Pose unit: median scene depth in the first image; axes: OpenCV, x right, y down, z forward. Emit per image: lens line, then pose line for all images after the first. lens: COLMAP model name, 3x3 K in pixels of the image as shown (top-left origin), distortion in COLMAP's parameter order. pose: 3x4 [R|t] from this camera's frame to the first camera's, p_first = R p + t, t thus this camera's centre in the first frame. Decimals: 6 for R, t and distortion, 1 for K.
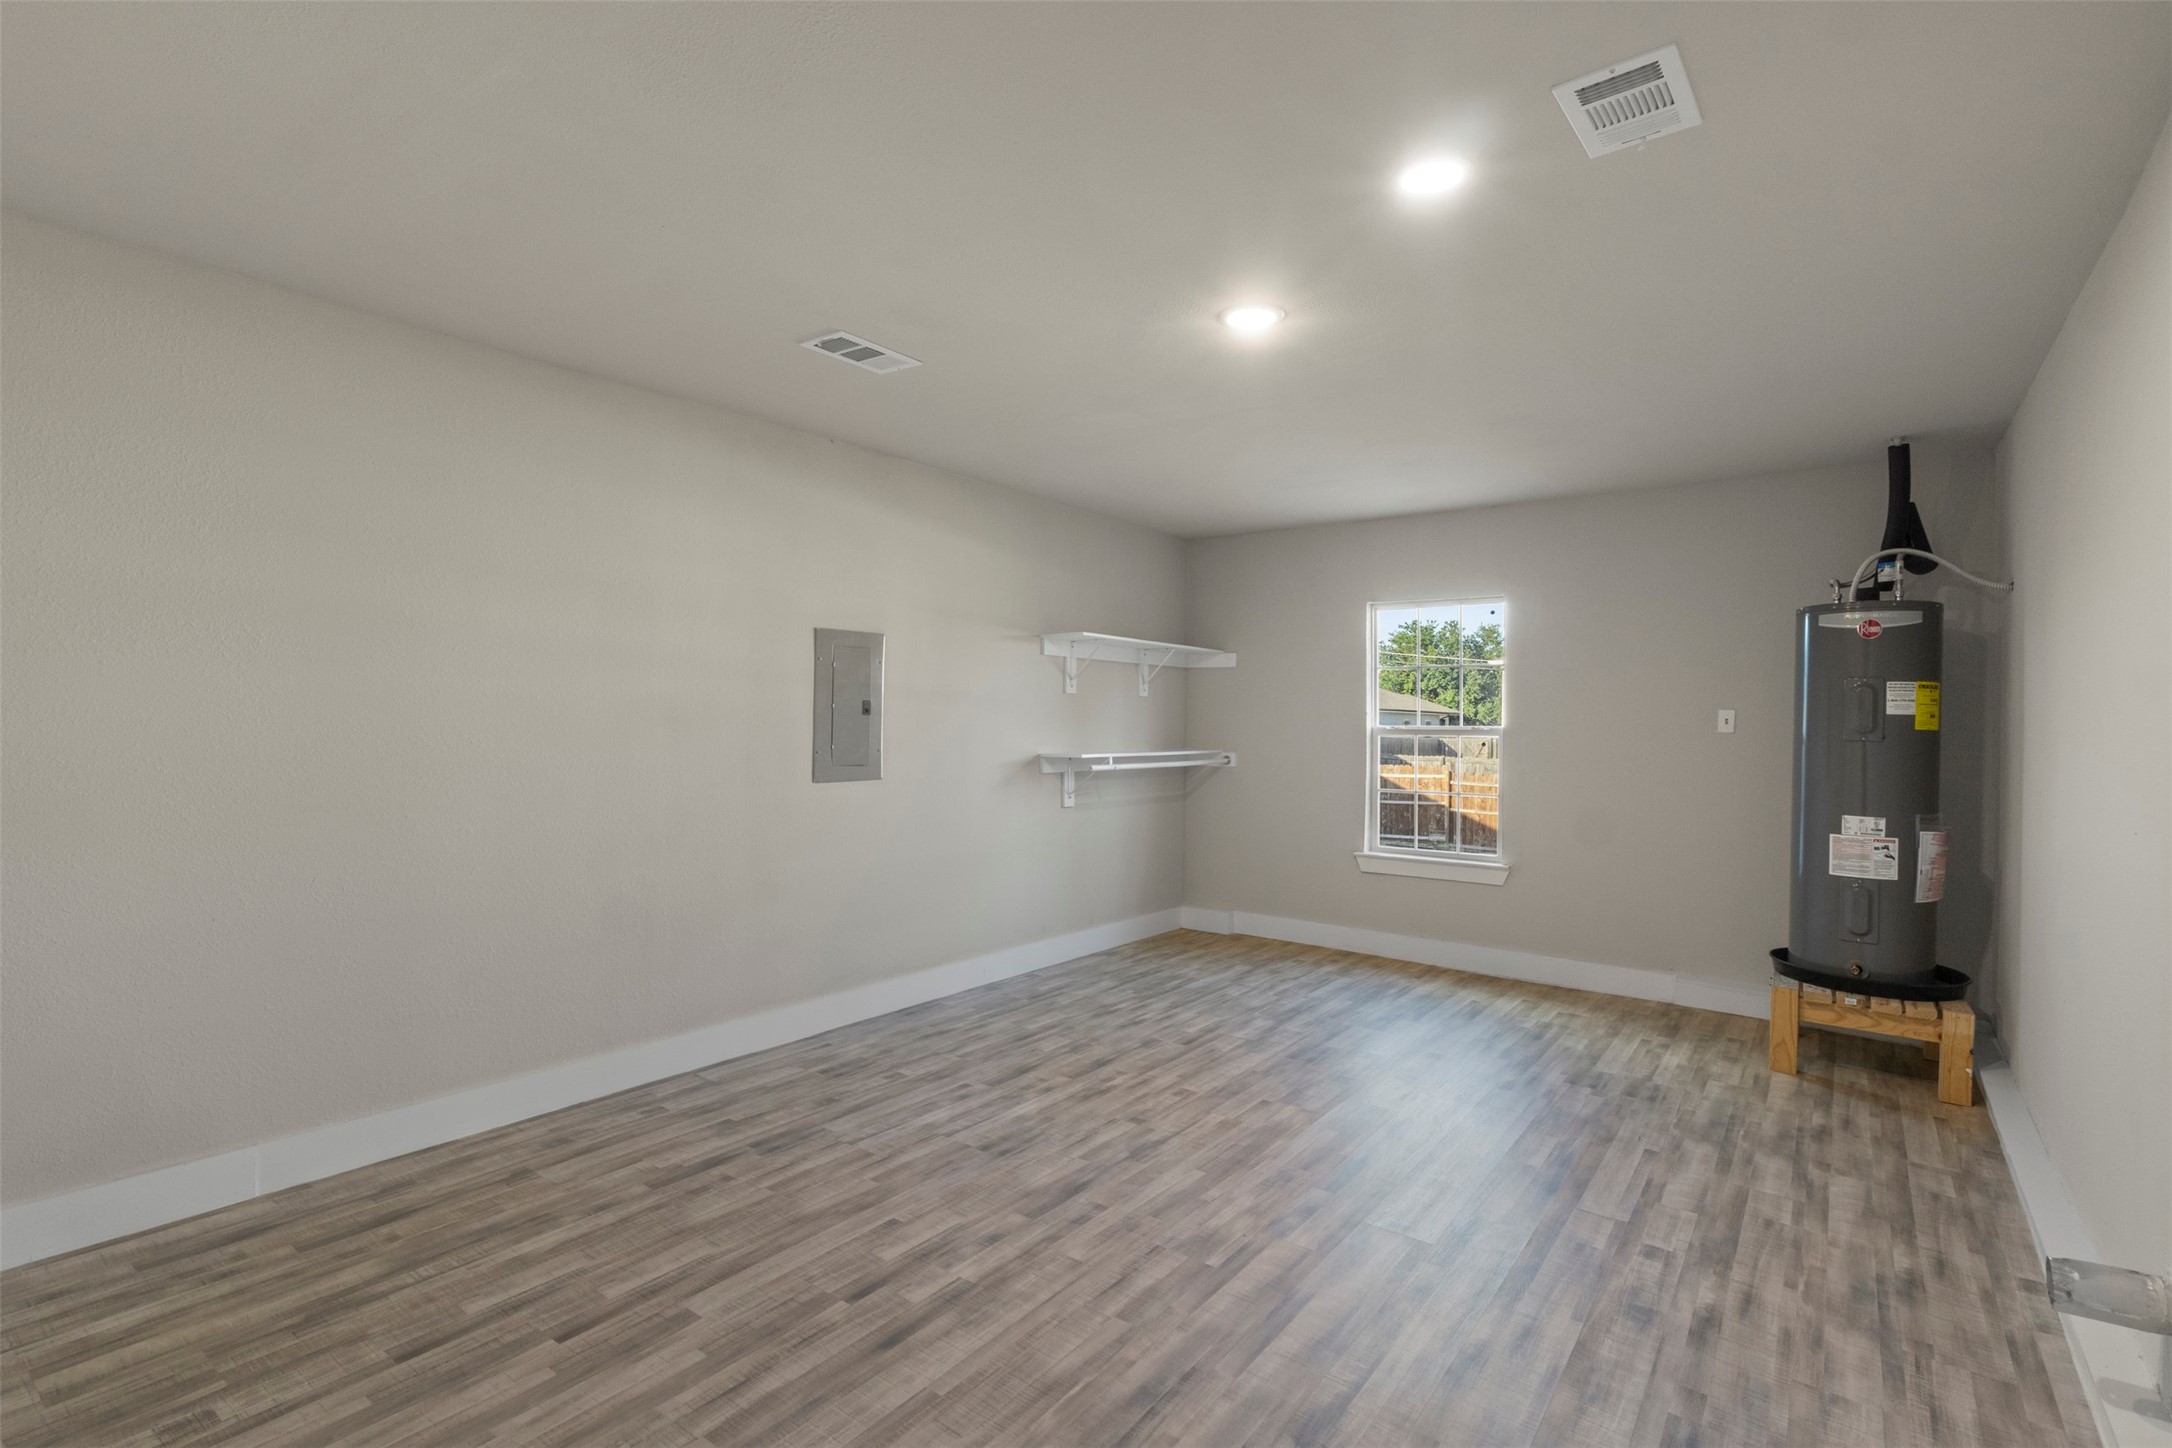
lens RADIAL K [[1017.2, 0, 1077.3], [0, 1017.2, 717.1], [0, 0, 1]] dist [0.002726, 0.000764]
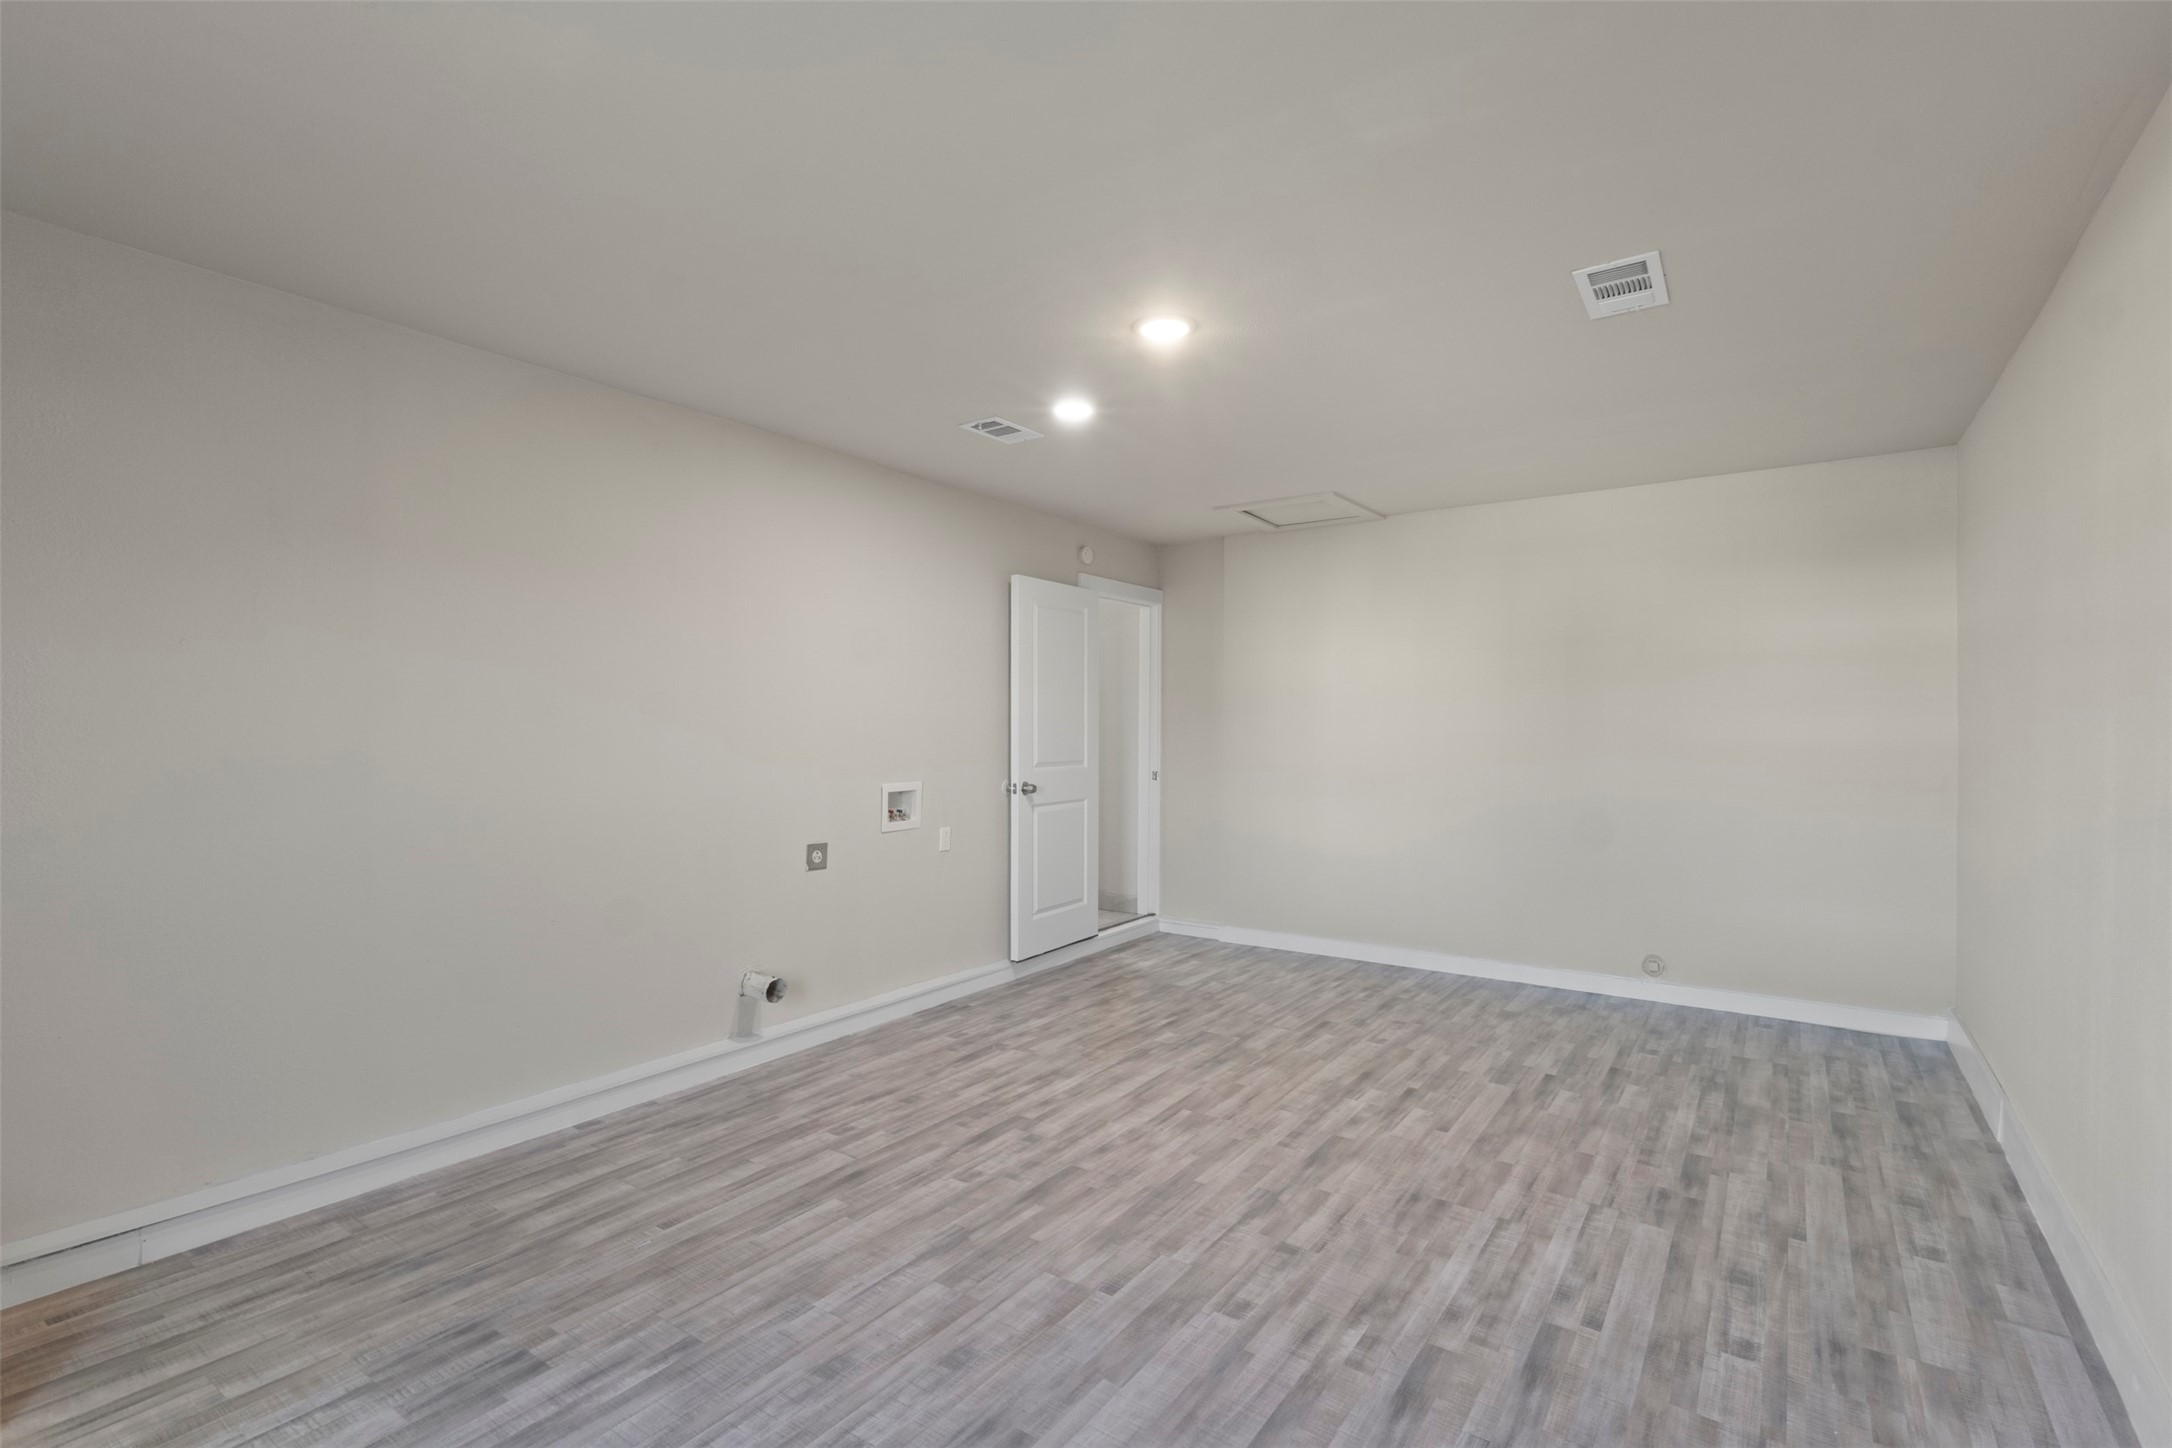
lens RADIAL K [[999.6, 0, 1082.9], [0, 999.6, 729.3], [0, 0, 1]] dist [0.001119, 0.000575]
pose [[-0.999240, -0.018616, -0.034239, 0.278687], [-0.018680, 0.999824, 0.001545, 0.012813], [0.034204, 0.002184, -0.999412, 1.987604]]
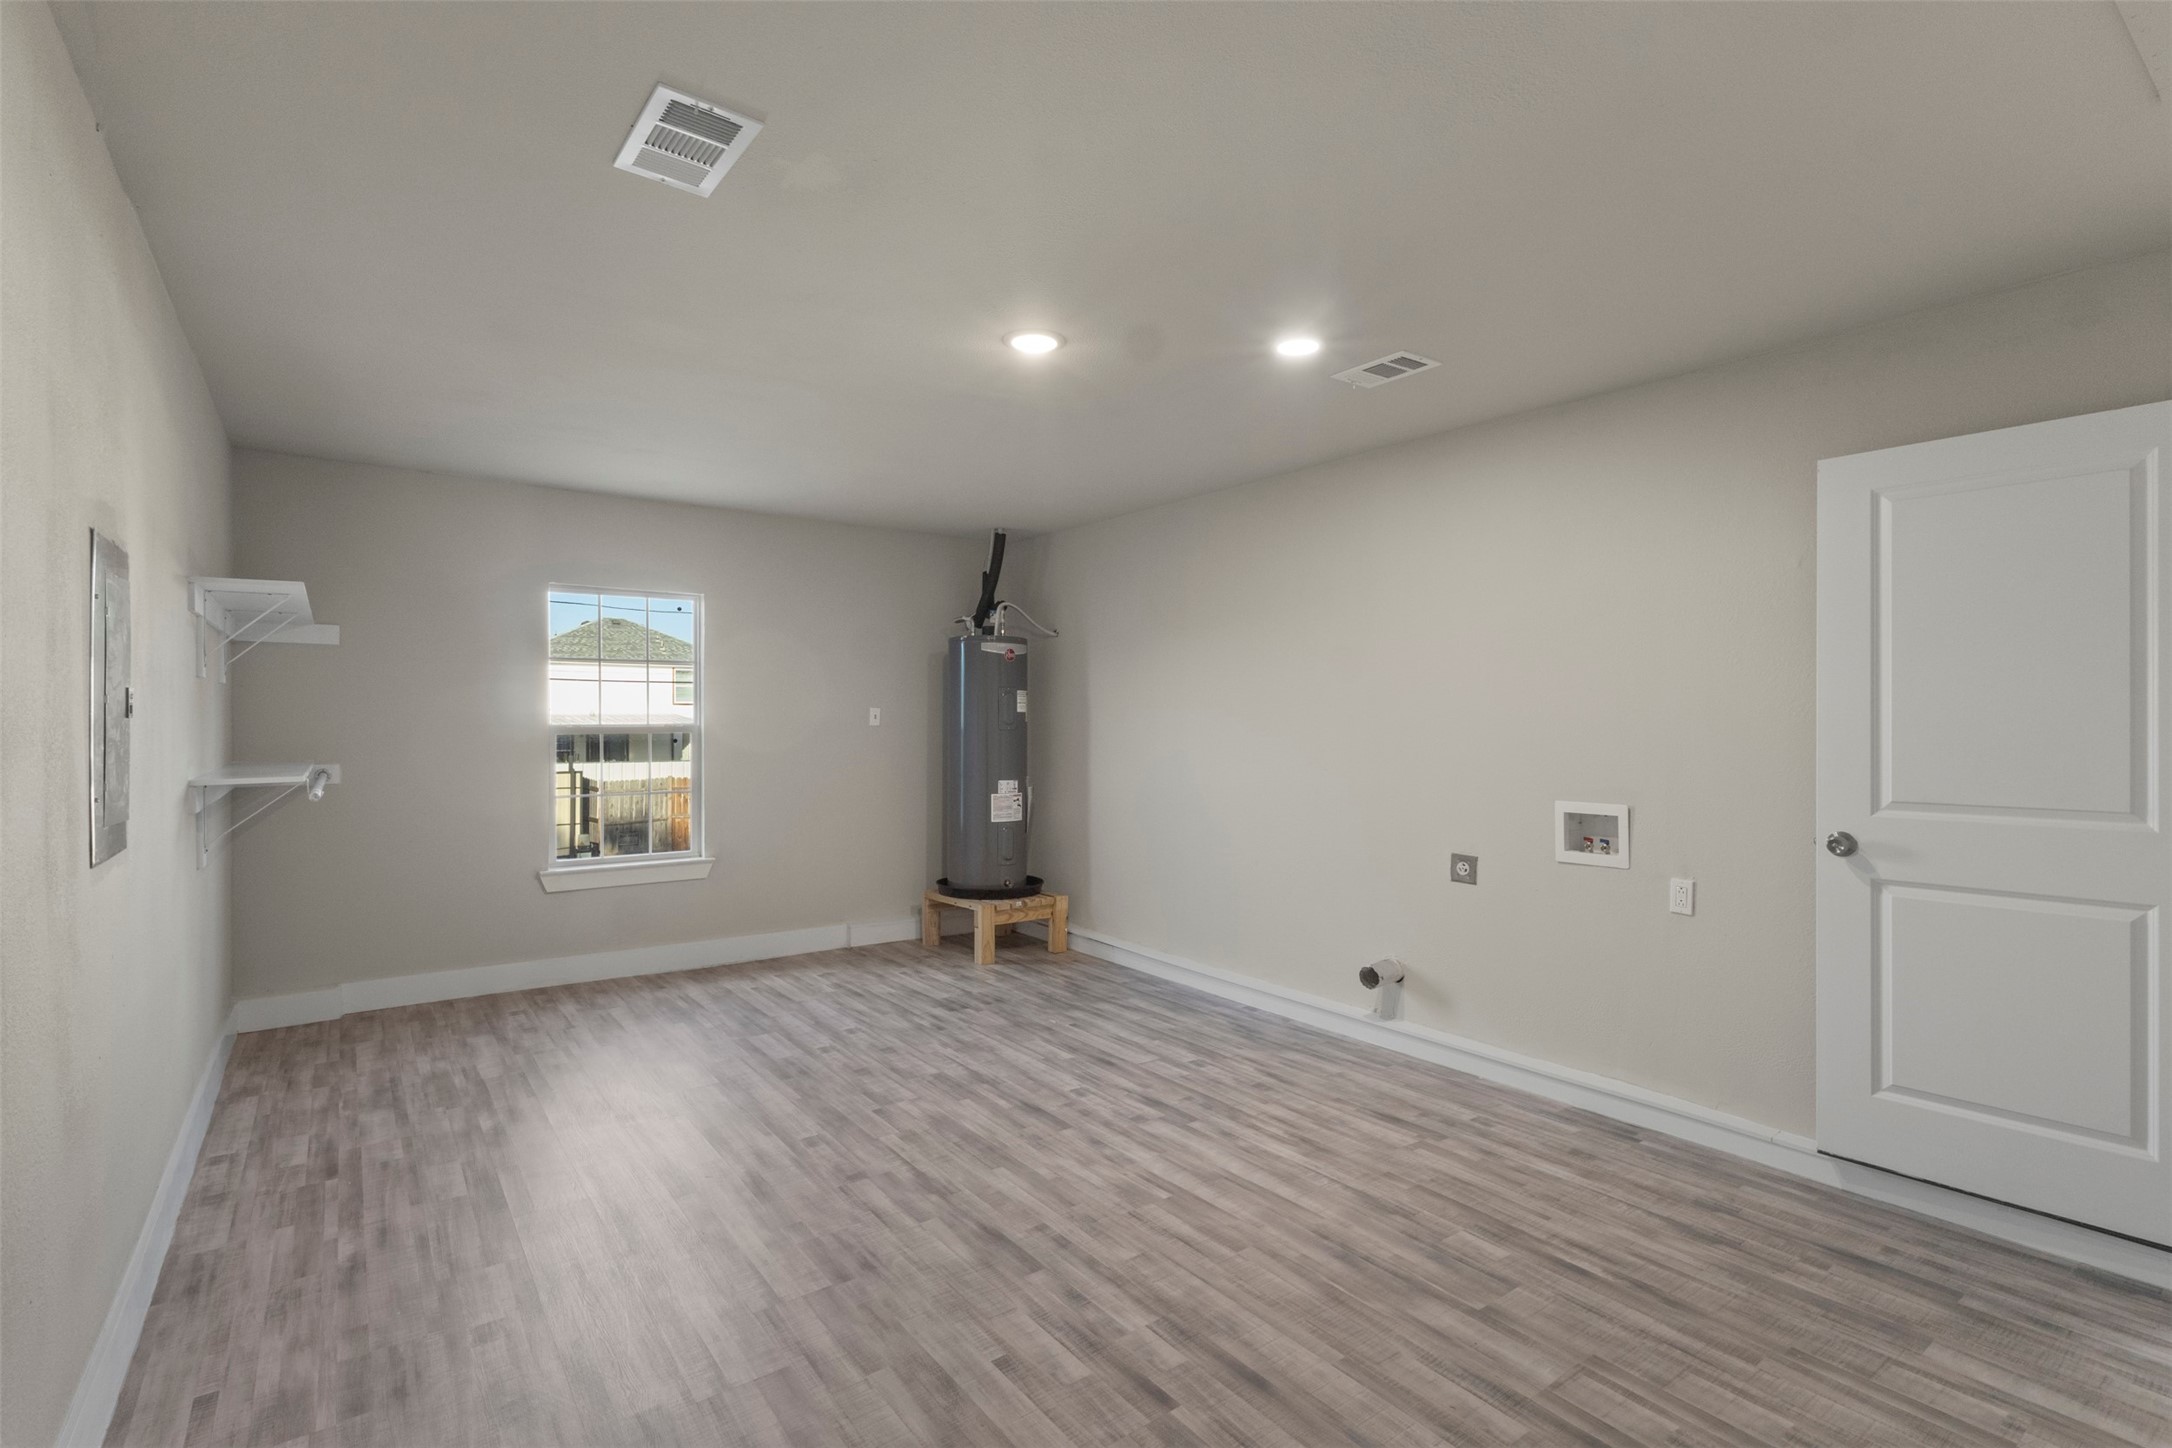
lens RADIAL K [[999.6, 0, 1082.9], [0, 999.6, 729.3], [0, 0, 1]] dist [0.001119, 0.000575]
pose [[0.281268, -0.019072, 0.959440, -0.808853], [0.000653, 0.999806, 0.019683, -0.007524], [-0.959629, -0.004909, 0.281226, 0.654033]]
